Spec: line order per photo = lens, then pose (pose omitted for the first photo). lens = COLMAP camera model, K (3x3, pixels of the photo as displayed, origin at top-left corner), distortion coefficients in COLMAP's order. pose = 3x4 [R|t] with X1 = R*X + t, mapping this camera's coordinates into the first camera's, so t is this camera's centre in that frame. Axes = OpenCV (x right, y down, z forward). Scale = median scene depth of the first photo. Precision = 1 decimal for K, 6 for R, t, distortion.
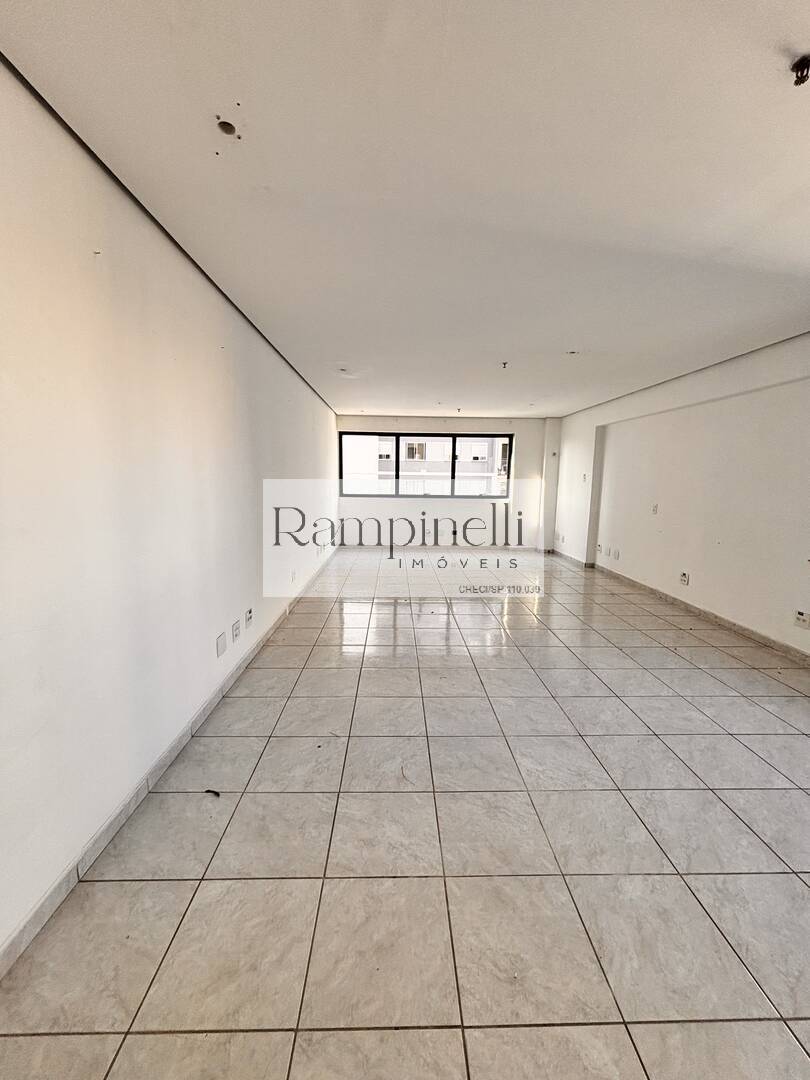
lens RADIAL K [[436.0, 0, 406.8], [0, 436.0, 540.1], [0, 0, 1]] dist [-0.000174, 0.001262]
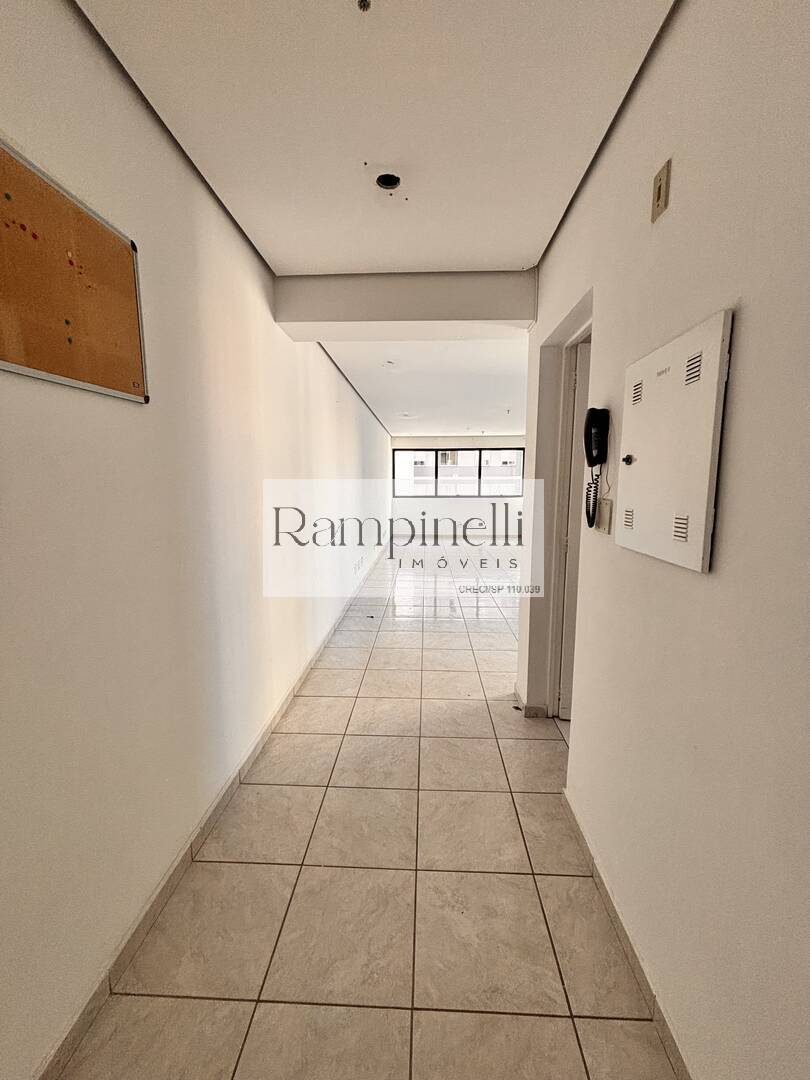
lens RADIAL K [[436.0, 0, 407.6], [0, 436.0, 540.2], [0, 0, 1]] dist [-0.000174, 0.001262]
pose [[0.997459, -0.005610, -0.071027, -0.048722], [0.004866, 0.999932, -0.010639, 0.122248], [0.071082, 0.010267, 0.997418, -0.886007]]
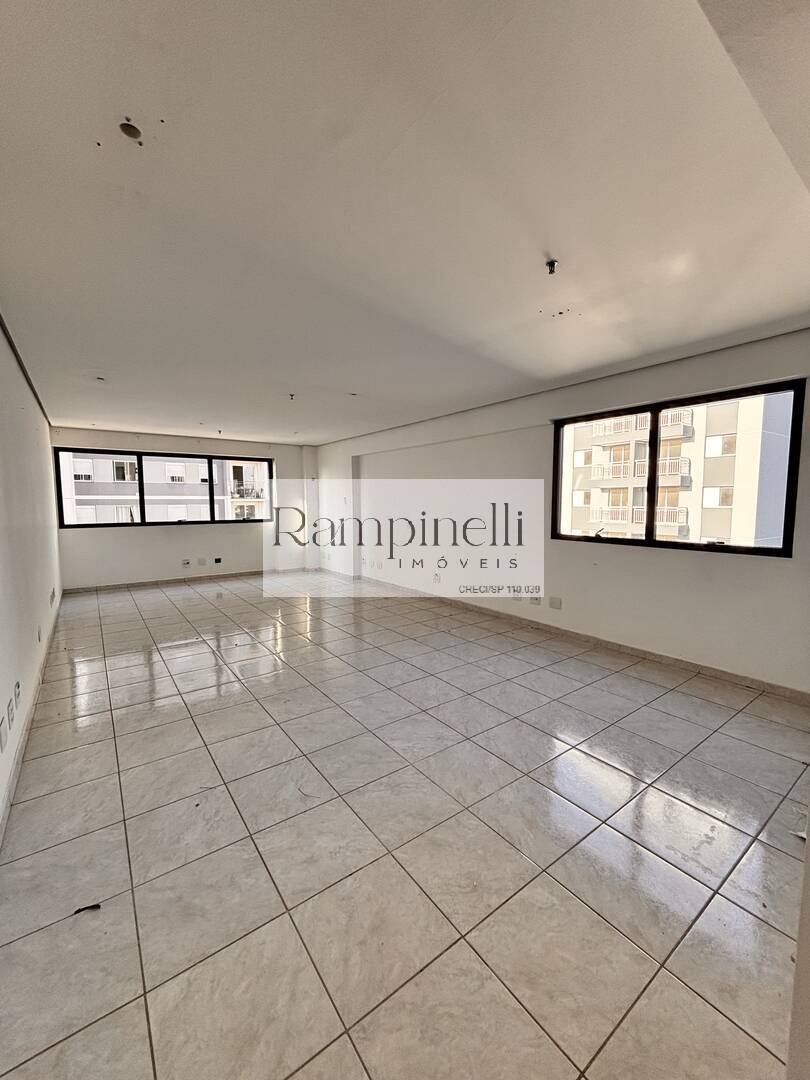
lens RADIAL K [[436.0, 0, 408.0], [0, 436.0, 539.7], [0, 0, 1]] dist [-0.000174, 0.001262]
pose [[0.821763, -0.067378, 0.565832, -0.242605], [0.096445, 0.995105, -0.021572, -0.004927], [-0.561609, 0.072299, 0.824238, -0.011572]]
